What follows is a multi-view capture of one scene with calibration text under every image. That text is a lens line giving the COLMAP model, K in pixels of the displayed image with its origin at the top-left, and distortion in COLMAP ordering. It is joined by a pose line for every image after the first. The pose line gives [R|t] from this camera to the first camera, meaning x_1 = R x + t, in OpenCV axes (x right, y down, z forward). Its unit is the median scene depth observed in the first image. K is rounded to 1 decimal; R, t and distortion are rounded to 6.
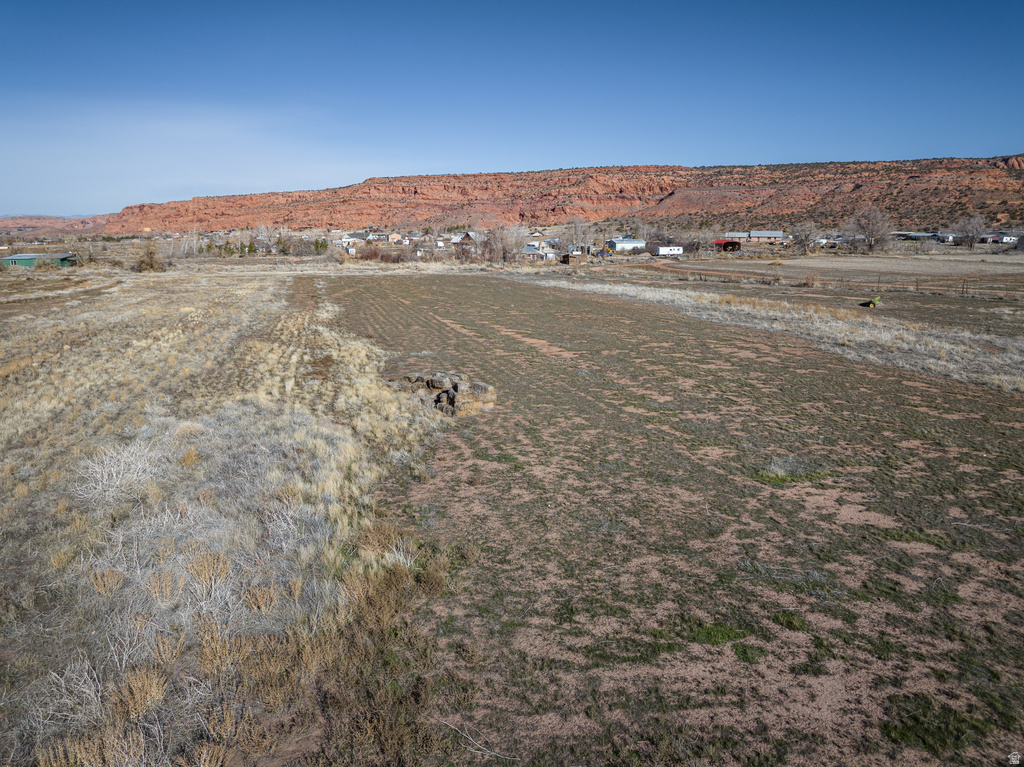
lens RADIAL K [[724.8, 0, 506.4], [0, 724.8, 376.3], [0, 0, 1]] dist [-0.047824, 0.015993]
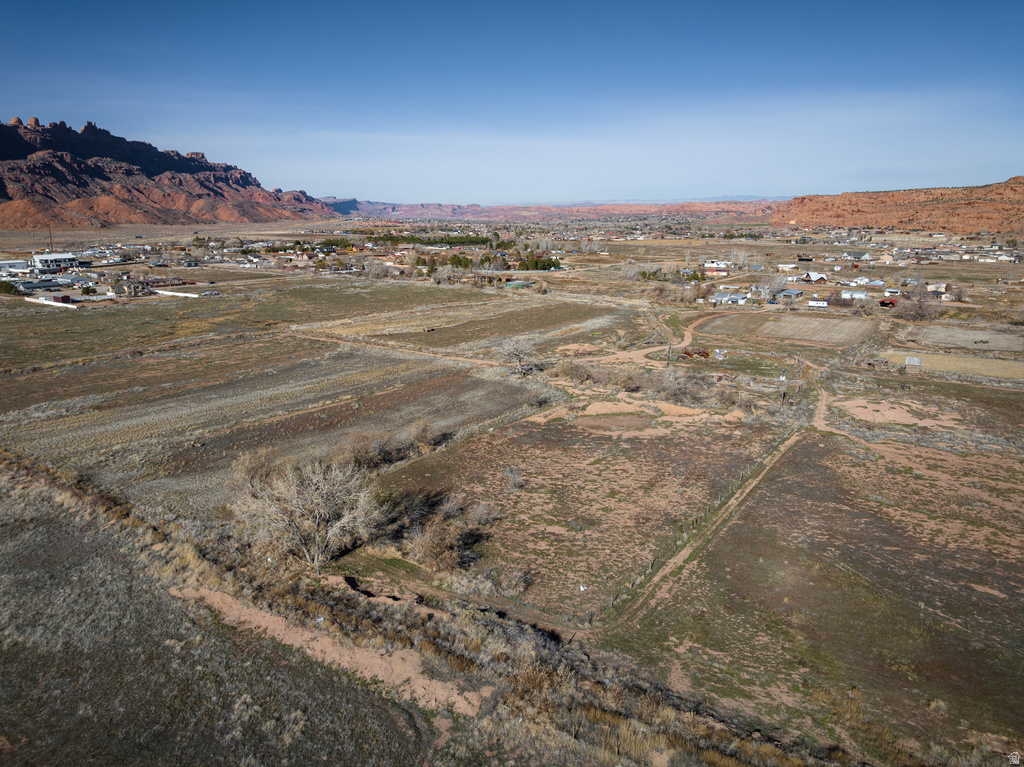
lens RADIAL K [[724.8, 0, 509.7], [0, 724.8, 377.6], [0, 0, 1]] dist [-0.047824, 0.015993]
pose [[0.630817, 0.182228, -0.754230, 0.185601], [-0.162113, 0.981532, 0.101559, -0.011981], [0.758808, 0.058206, 0.648708, -0.094446]]
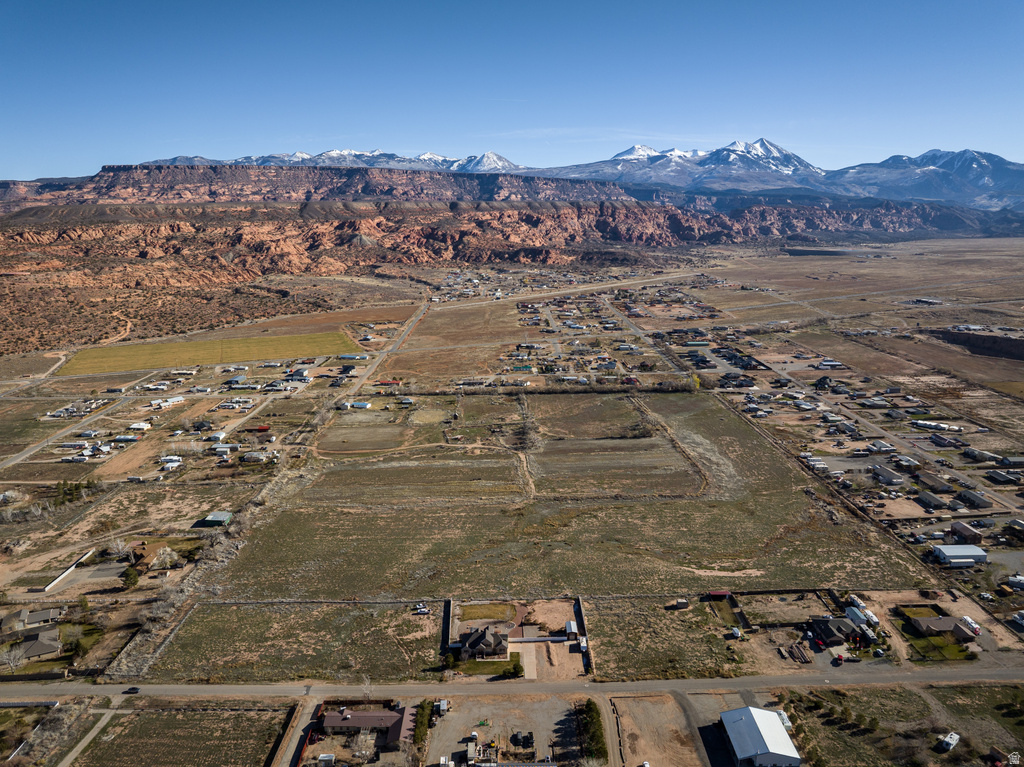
lens RADIAL K [[724.8, 0, 511.1], [0, 724.8, 377.5], [0, 0, 1]] dist [-0.047824, 0.015993]
pose [[0.246220, -0.198790, 0.948609, -0.360505], [0.198120, 0.968397, 0.151514, -0.111589], [-0.948749, 0.150633, 0.277823, -0.111341]]
